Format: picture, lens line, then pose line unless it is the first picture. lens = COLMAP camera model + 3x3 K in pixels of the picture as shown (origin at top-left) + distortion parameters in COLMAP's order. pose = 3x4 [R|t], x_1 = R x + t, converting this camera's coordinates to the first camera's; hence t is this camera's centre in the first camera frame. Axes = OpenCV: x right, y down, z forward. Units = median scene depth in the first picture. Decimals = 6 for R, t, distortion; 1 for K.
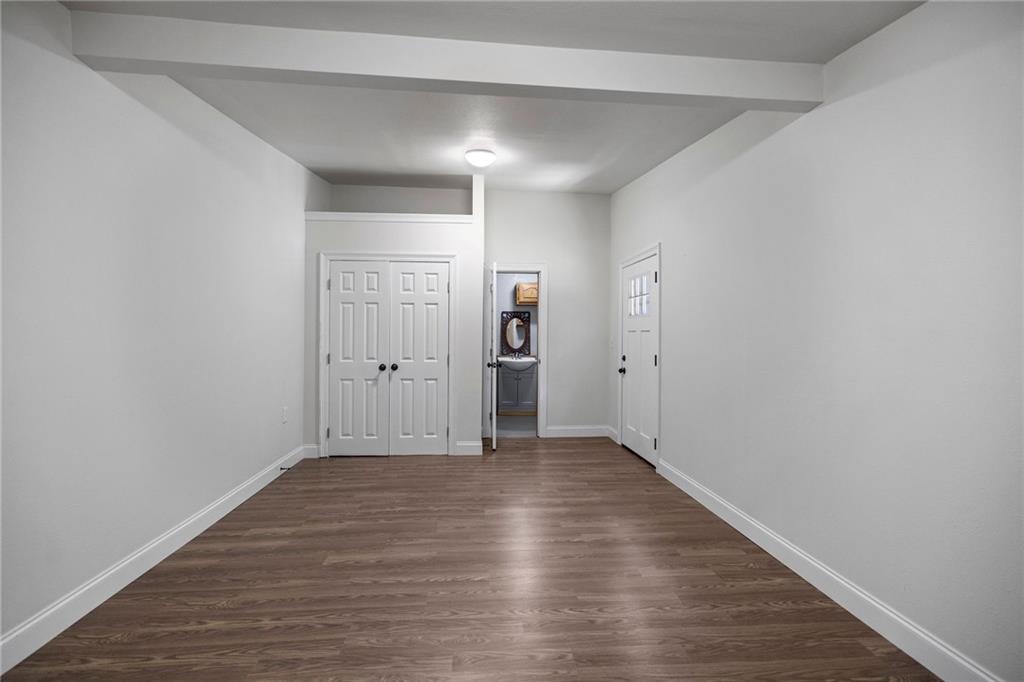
lens RADIAL K [[434.0, 0, 510.4], [0, 434.0, 339.1], [0, 0, 1]] dist [-0.002729, 0.000065]
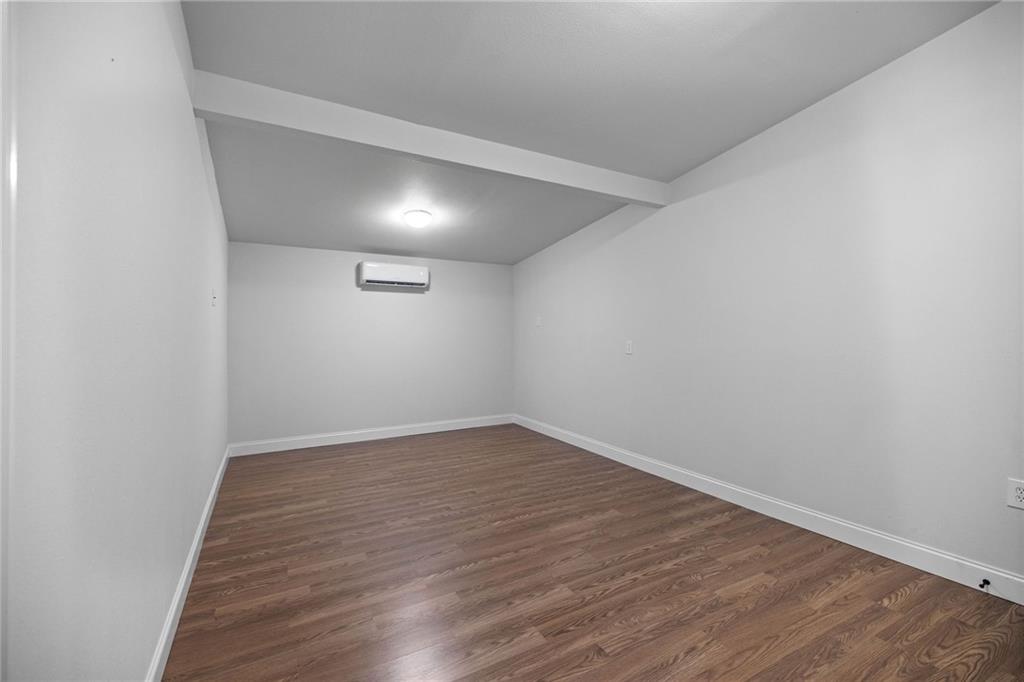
lens RADIAL K [[434.0, 0, 510.0], [0, 434.0, 340.3], [0, 0, 1]] dist [-0.002729, 0.000065]
pose [[-0.909393, -0.010963, -0.415794, 0.343982], [-0.012720, 0.999918, 0.001456, -0.000205], [0.415744, 0.006613, -0.909458, 1.705883]]
